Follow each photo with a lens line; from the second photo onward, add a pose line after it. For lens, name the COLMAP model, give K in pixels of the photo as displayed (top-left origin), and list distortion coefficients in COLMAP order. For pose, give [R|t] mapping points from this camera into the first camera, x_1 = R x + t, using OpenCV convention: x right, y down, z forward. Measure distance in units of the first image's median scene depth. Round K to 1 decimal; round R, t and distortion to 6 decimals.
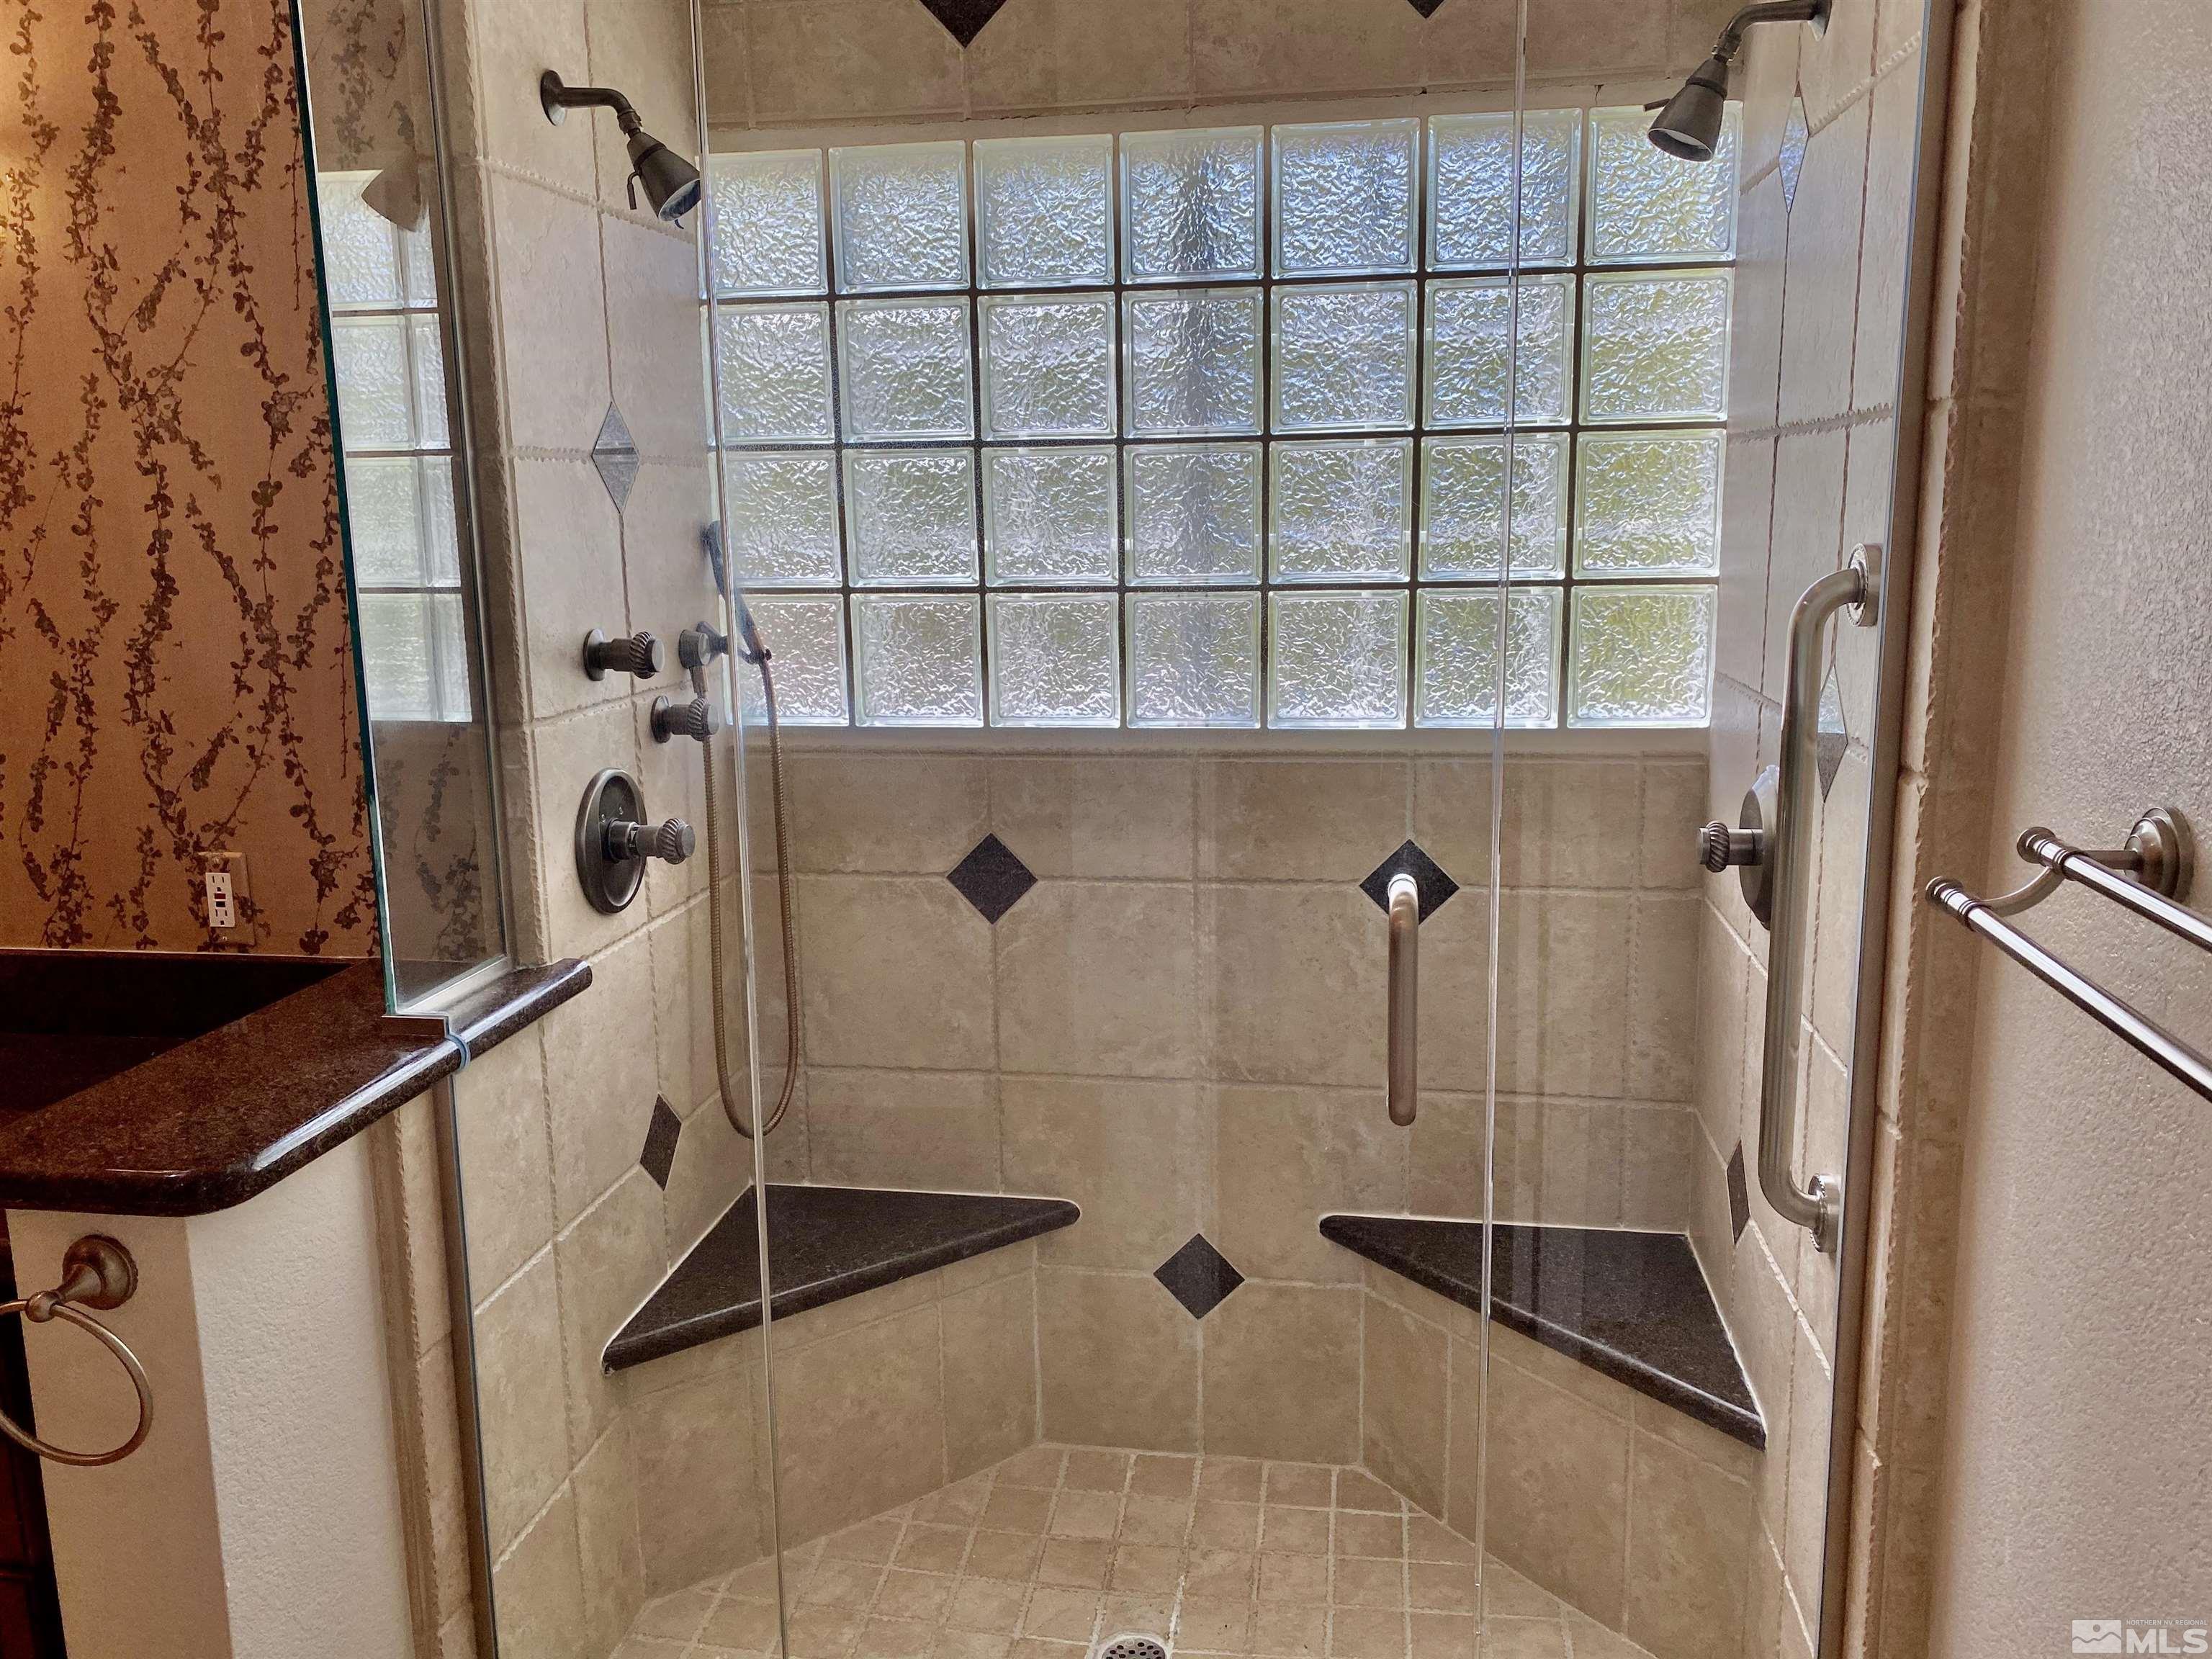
lens RADIAL K [[1713.9, 0, 1106.0], [0, 1713.9, 829.5], [0, 0, 1]] dist [0.067142, -0.079119]
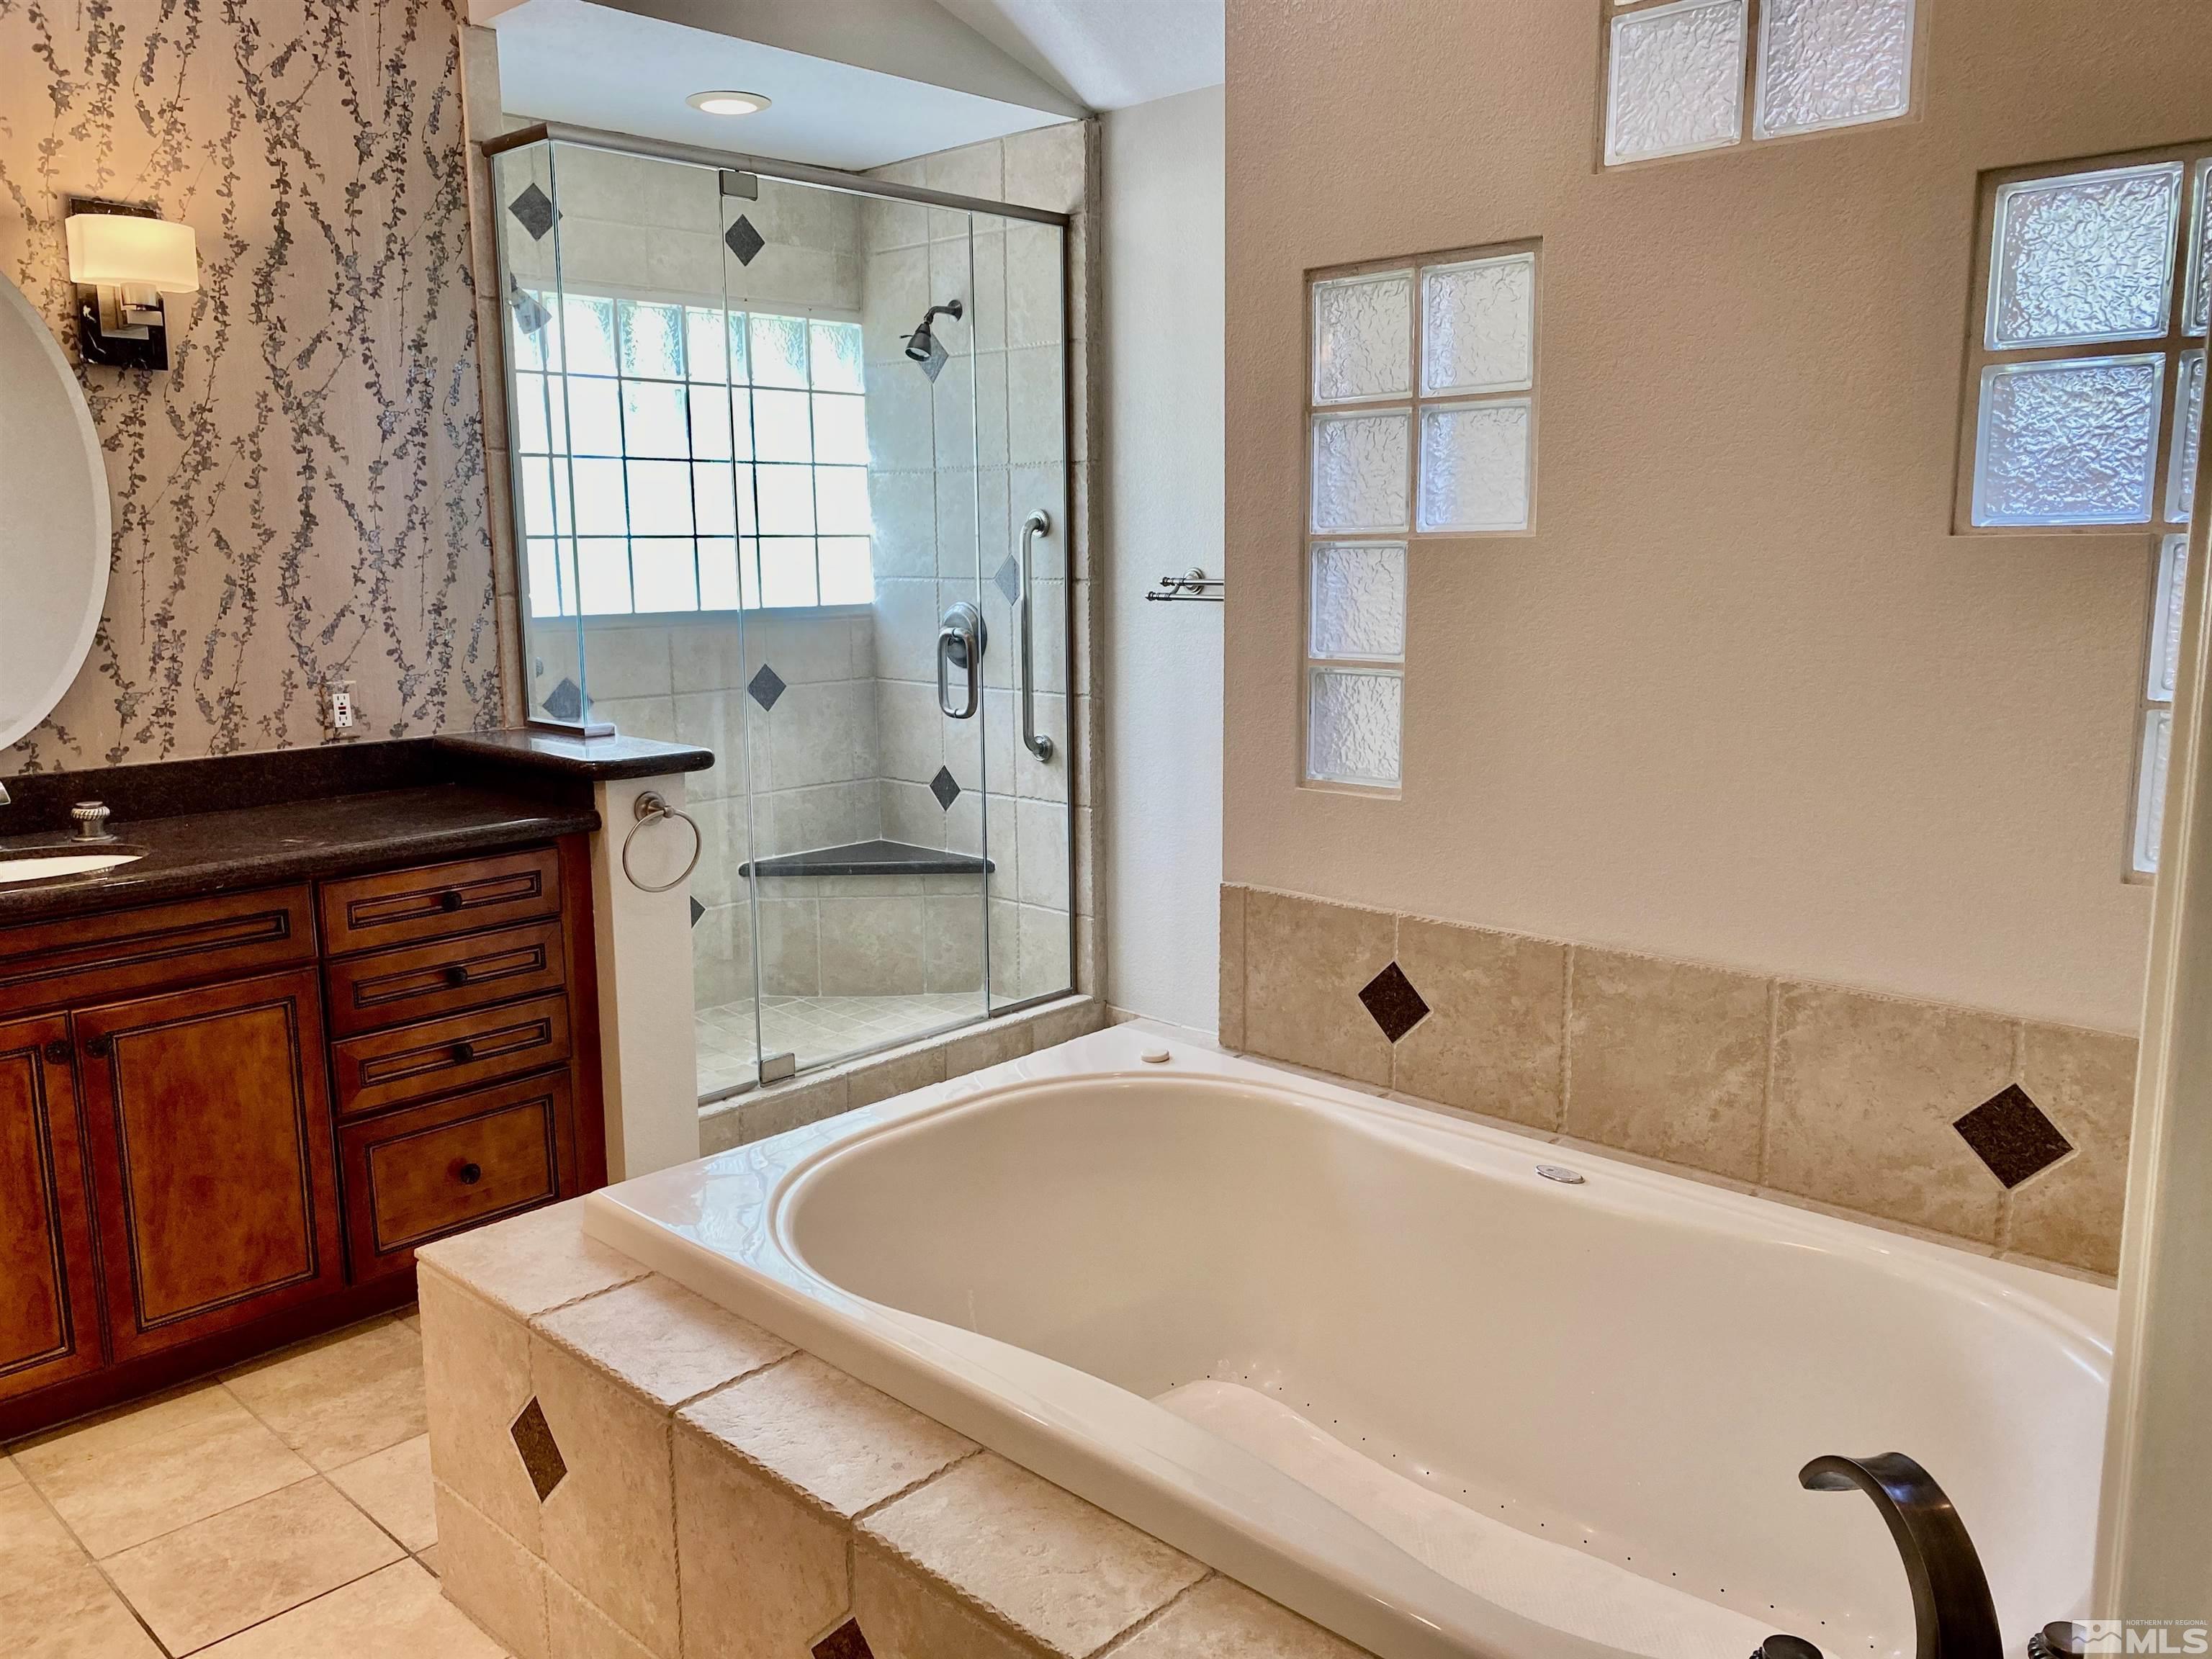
lens RADIAL K [[1713.9, 0, 1106.0], [0, 1713.9, 829.5], [0, 0, 1]] dist [0.067142, -0.079119]
pose [[0.560395, -0.132948, 0.817485, -1.504692], [0.156793, 0.986214, 0.052905, 0.184142], [-0.813248, 0.098528, 0.573515, -0.549110]]
